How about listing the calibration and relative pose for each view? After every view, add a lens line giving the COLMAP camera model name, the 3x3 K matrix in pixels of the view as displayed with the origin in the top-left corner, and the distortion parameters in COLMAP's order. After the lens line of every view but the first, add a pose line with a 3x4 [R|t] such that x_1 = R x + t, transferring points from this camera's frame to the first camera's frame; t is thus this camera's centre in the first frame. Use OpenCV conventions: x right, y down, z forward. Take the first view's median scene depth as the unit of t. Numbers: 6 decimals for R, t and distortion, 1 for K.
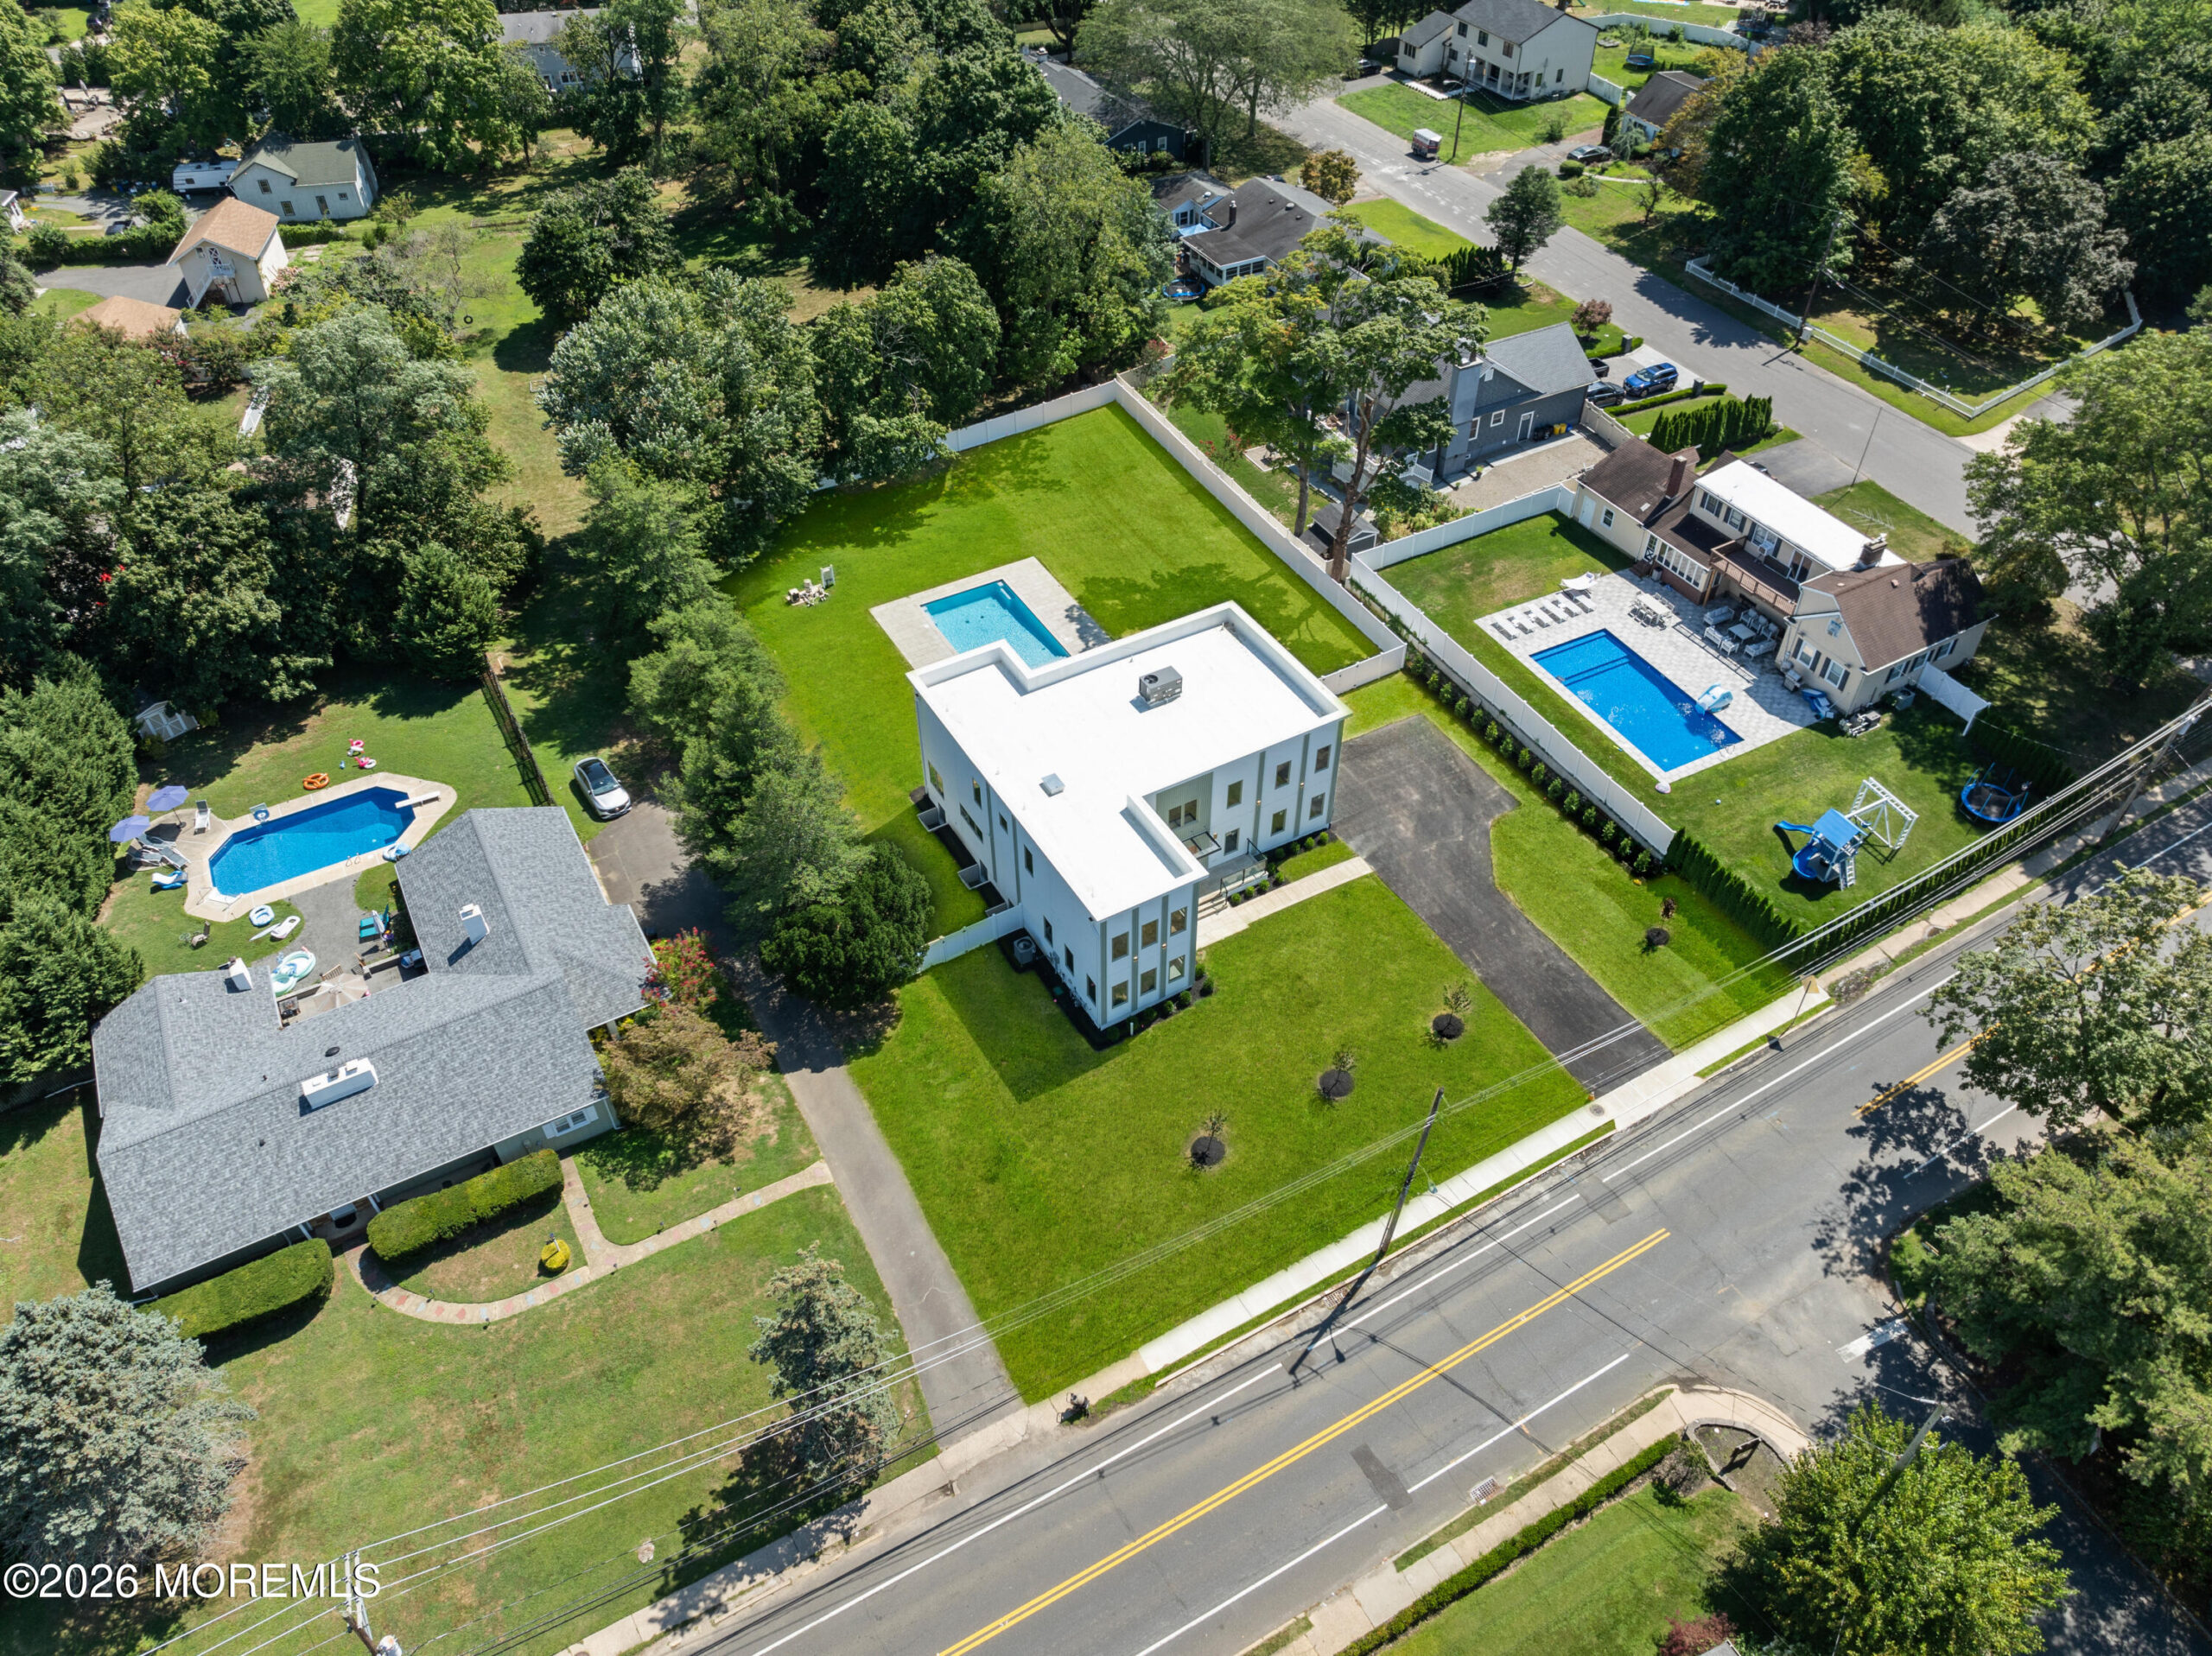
lens RADIAL K [[1554.8, 0, 1108.4], [0, 1554.8, 836.4], [0, 0, 1]] dist [-0.039176, 0.001850]
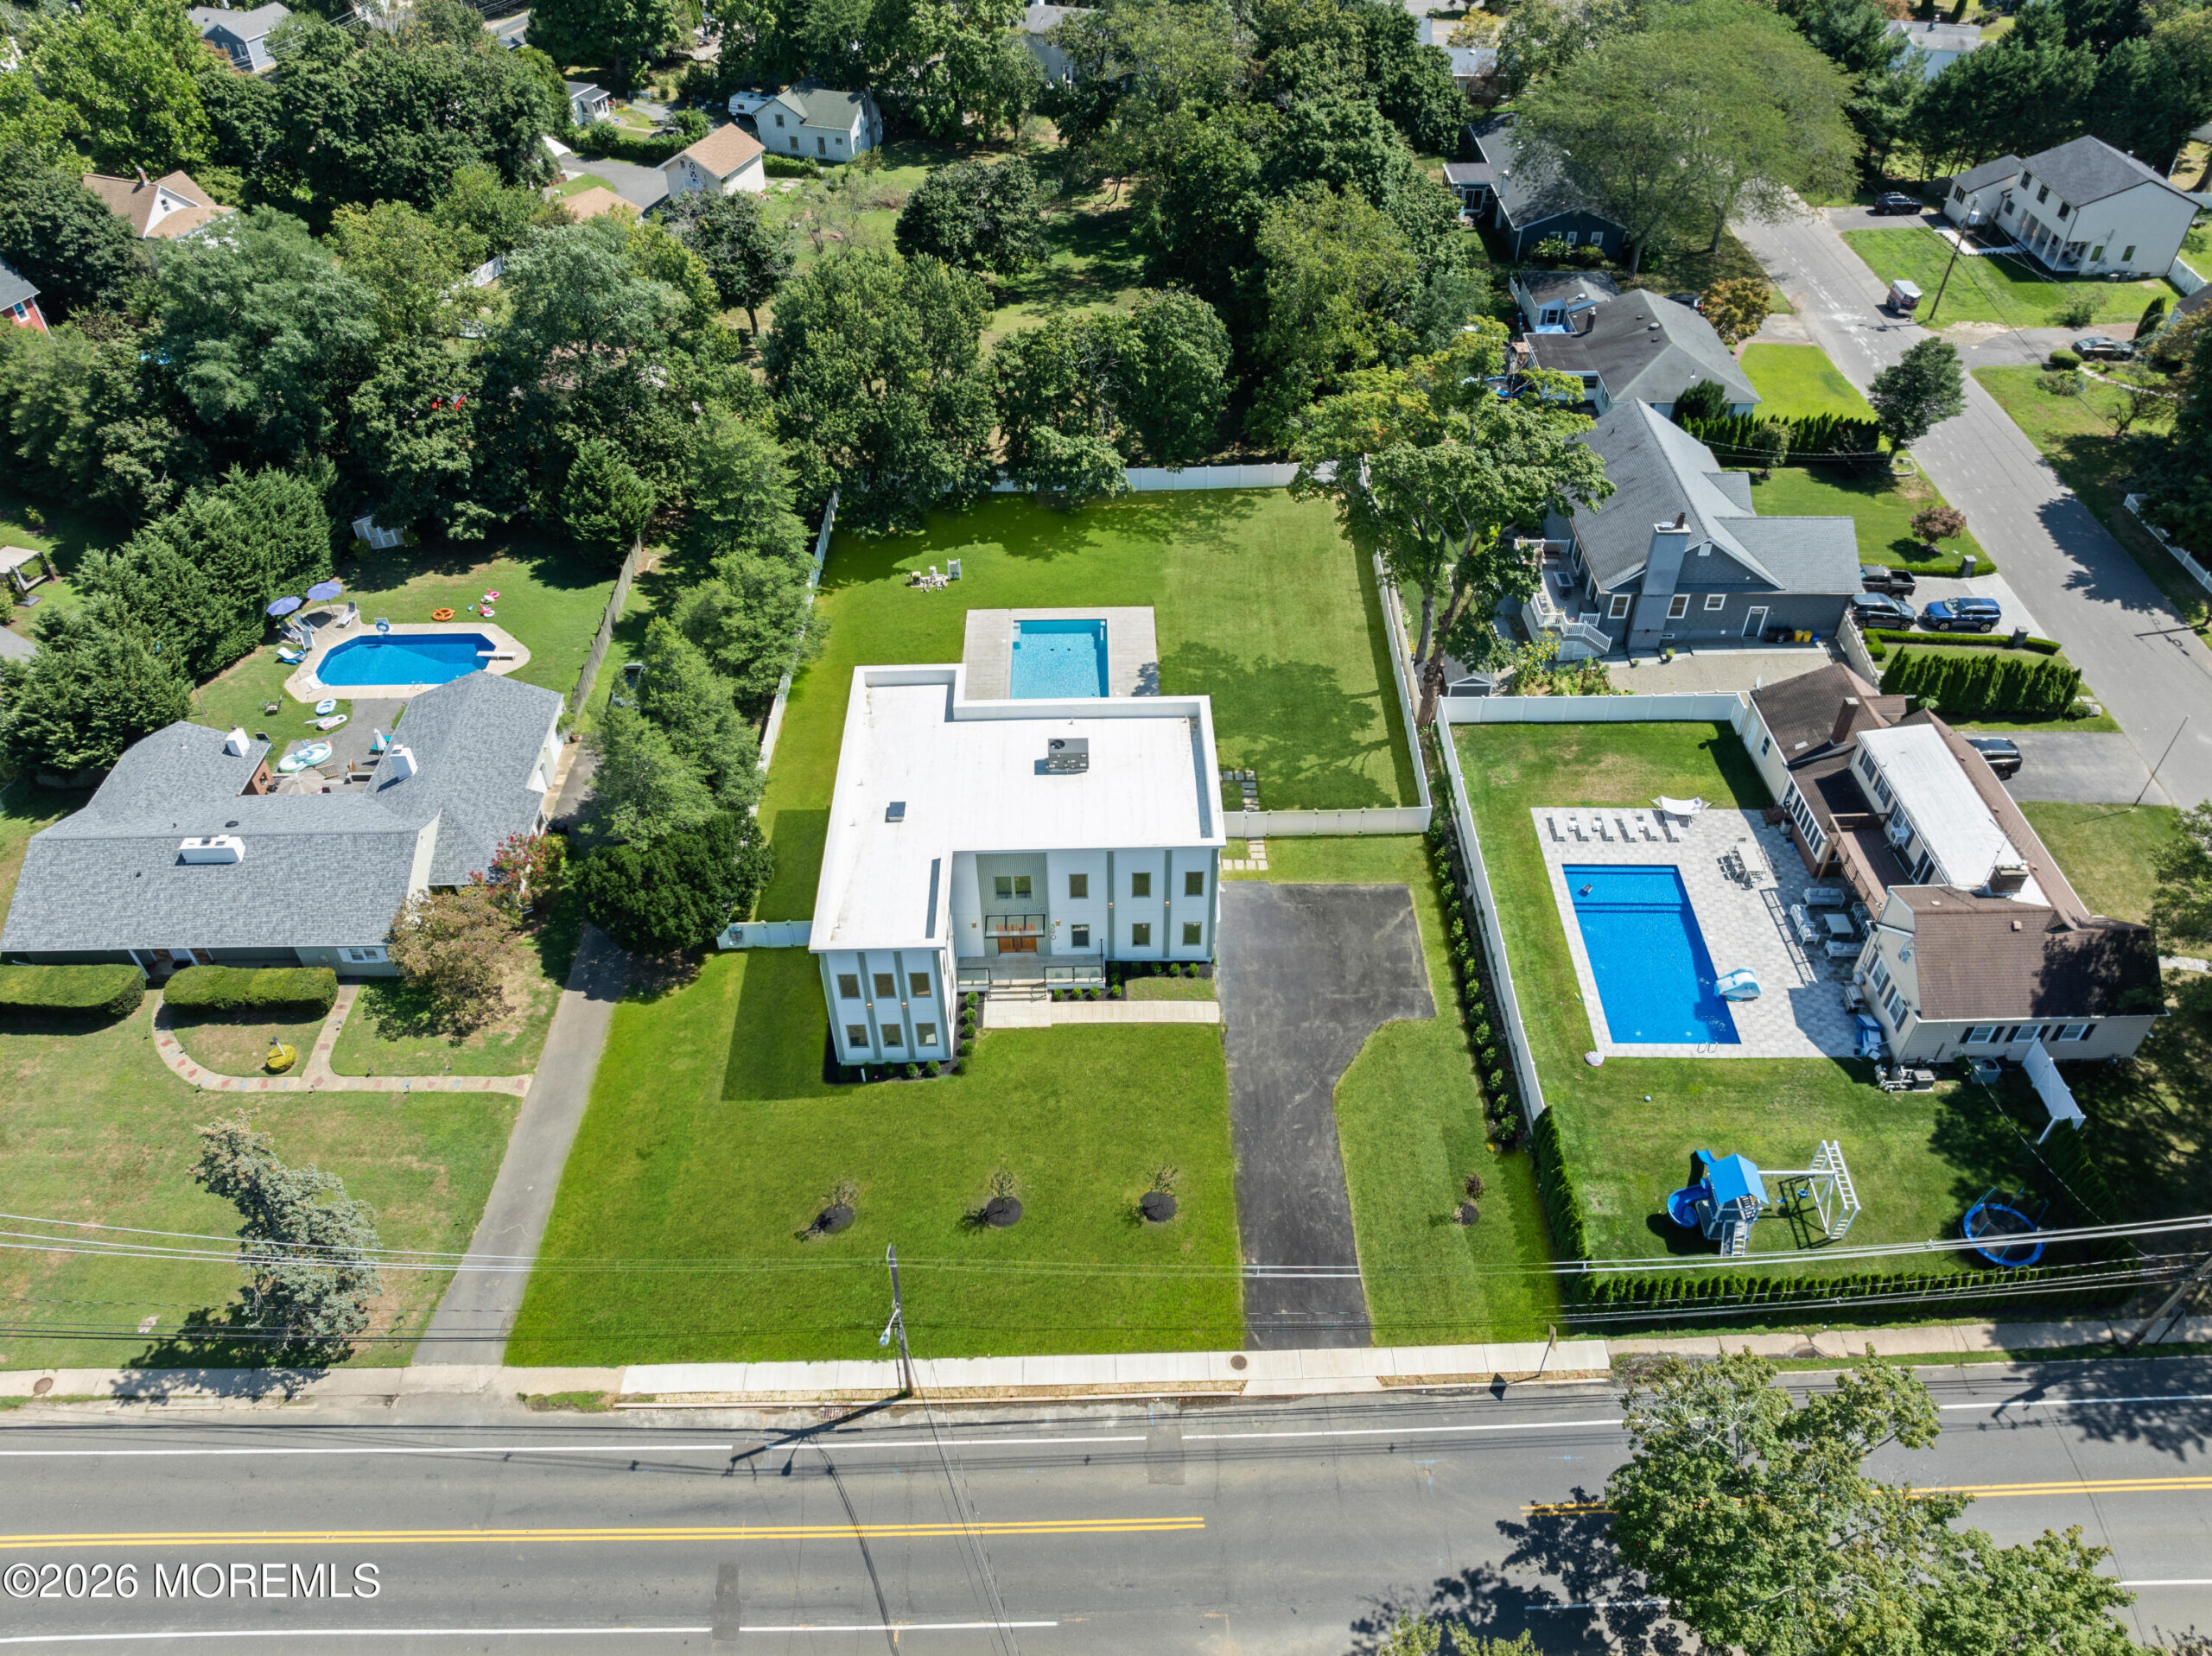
lens RADIAL K [[1554.8, 0, 1108.4], [0, 1554.8, 836.4], [0, 0, 1]] dist [-0.039176, 0.001850]
pose [[0.878207, 0.321242, -0.354338, 0.351686], [-0.329971, 0.943252, 0.037336, -0.081034], [0.346224, 0.084133, 0.934372, 0.112659]]
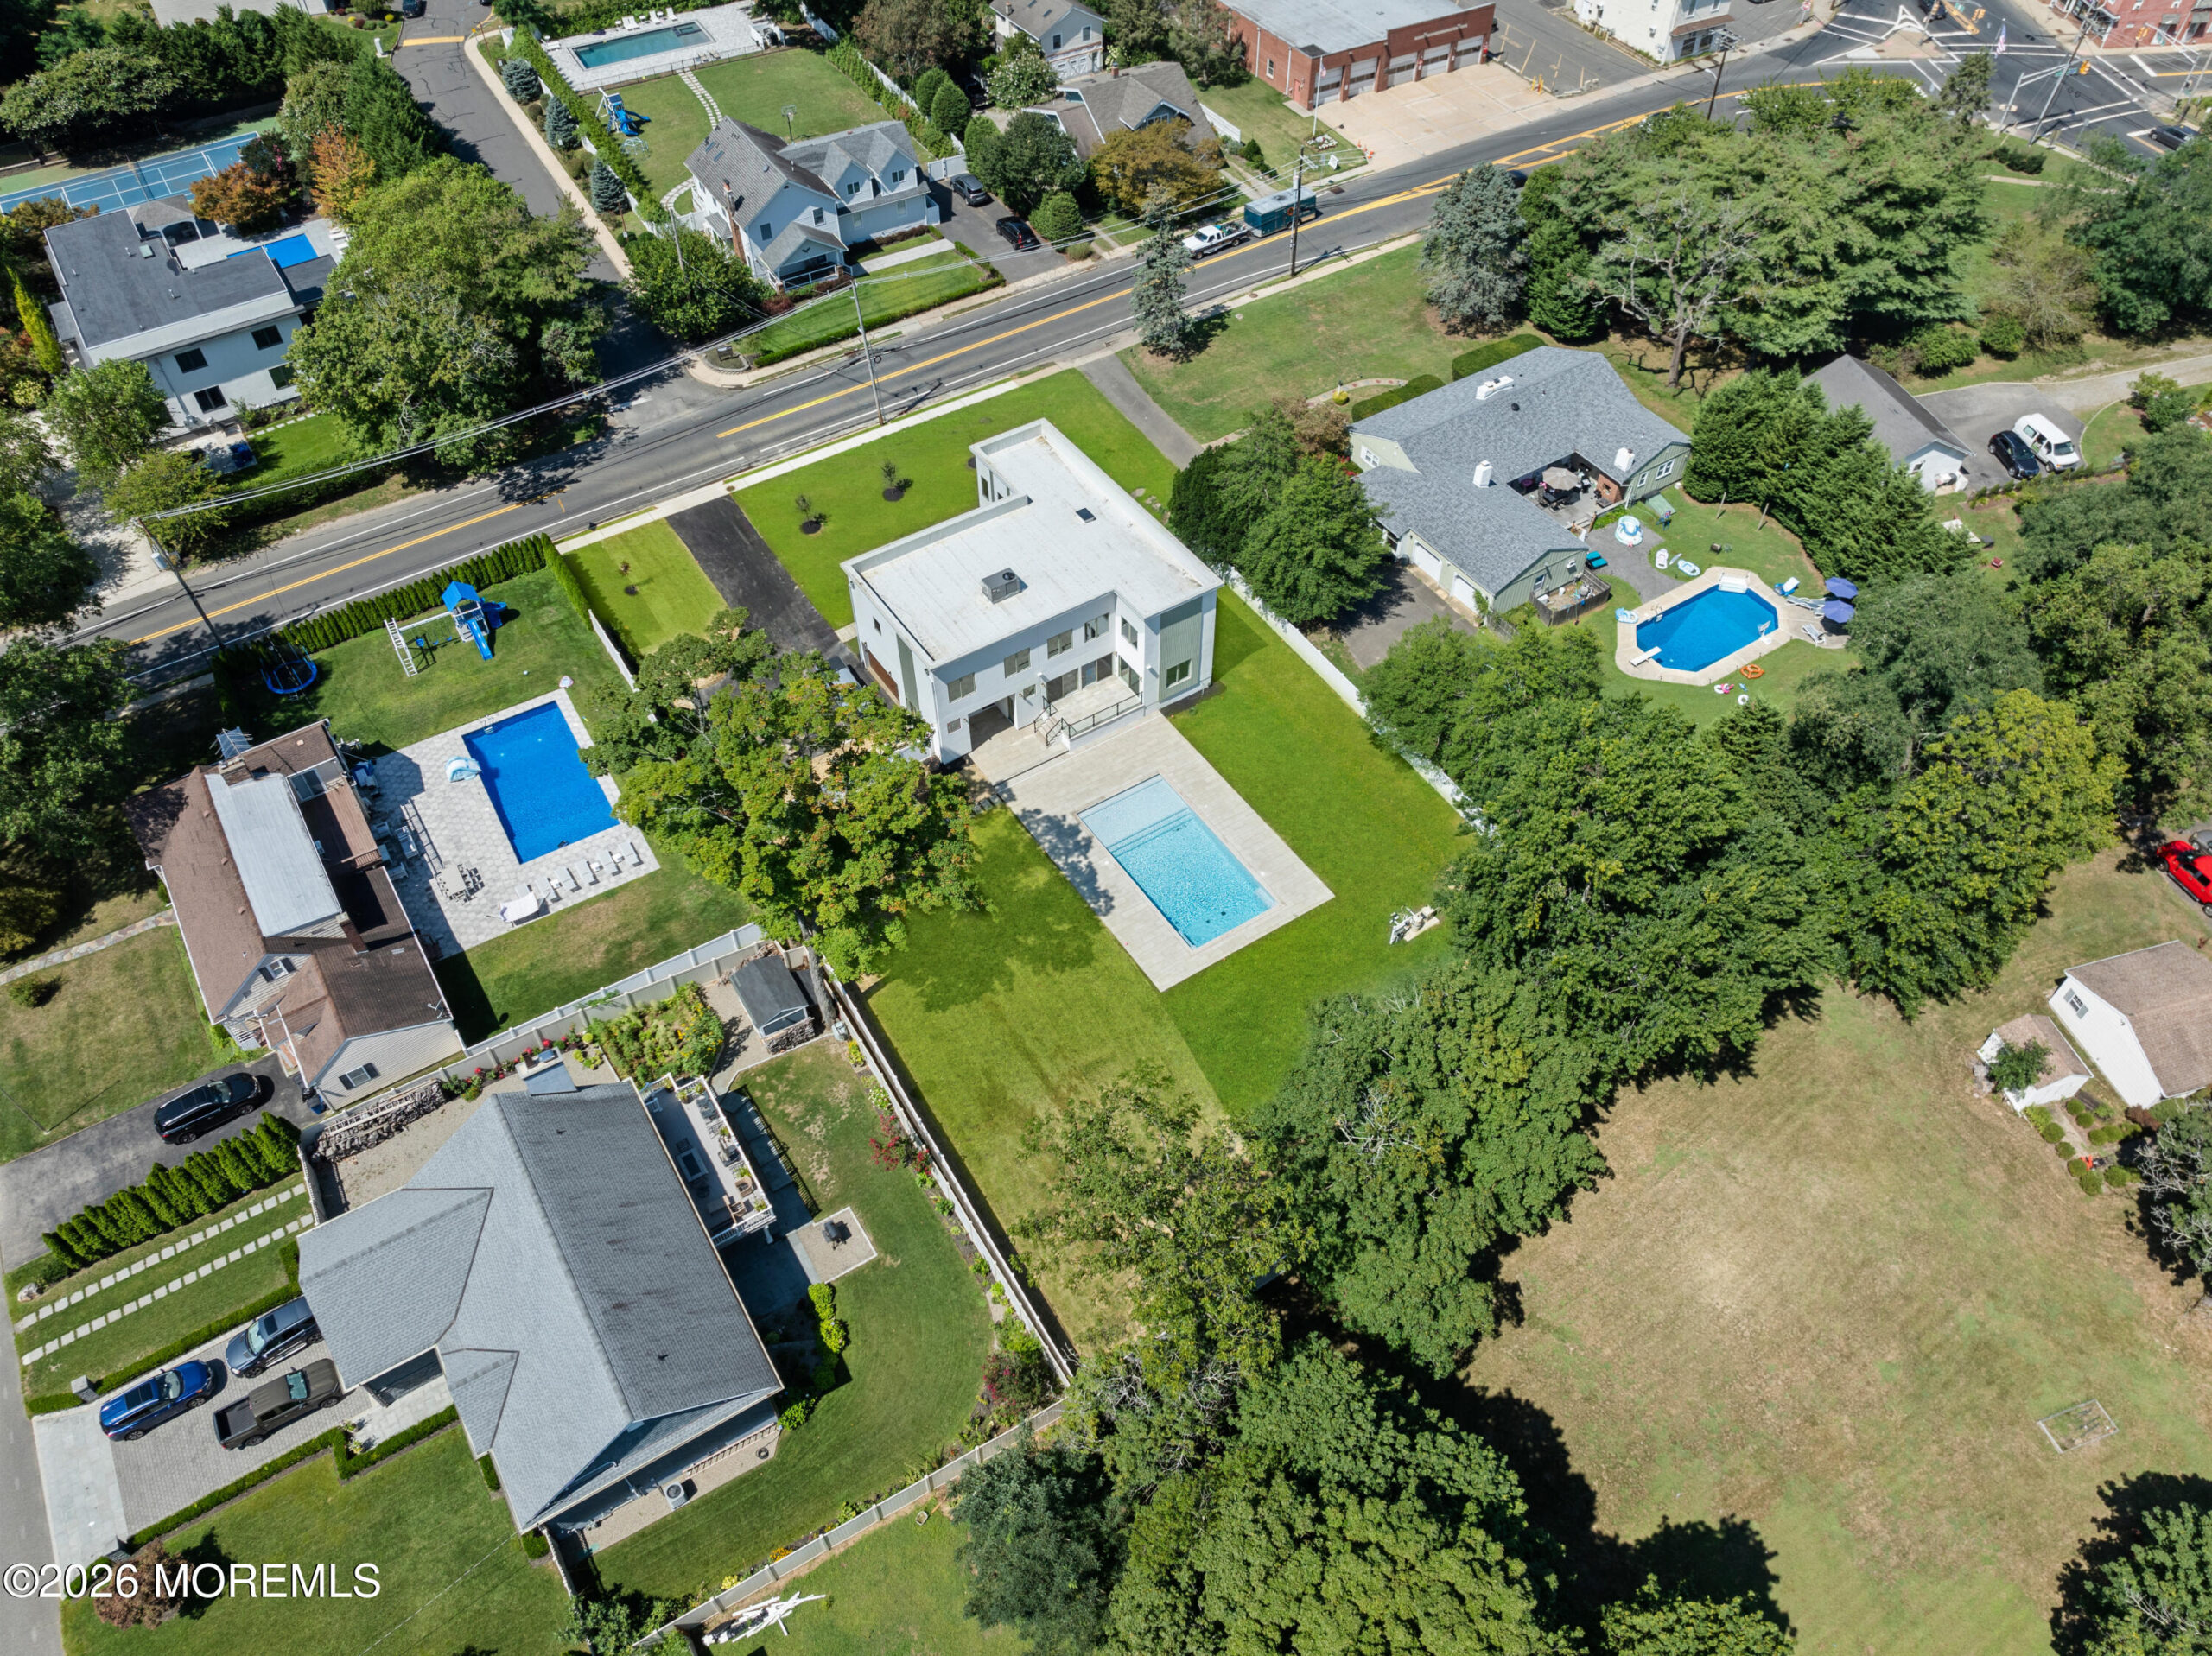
lens RADIAL K [[1554.8, 0, 1108.4], [0, 1554.8, 836.4], [0, 0, 1]] dist [-0.039176, 0.001850]
pose [[-0.998003, 0.051748, -0.036215, 0.005150], [-0.039449, -0.062903, 0.997240, -1.091742], [0.049327, 0.996677, 0.064819, 0.965093]]
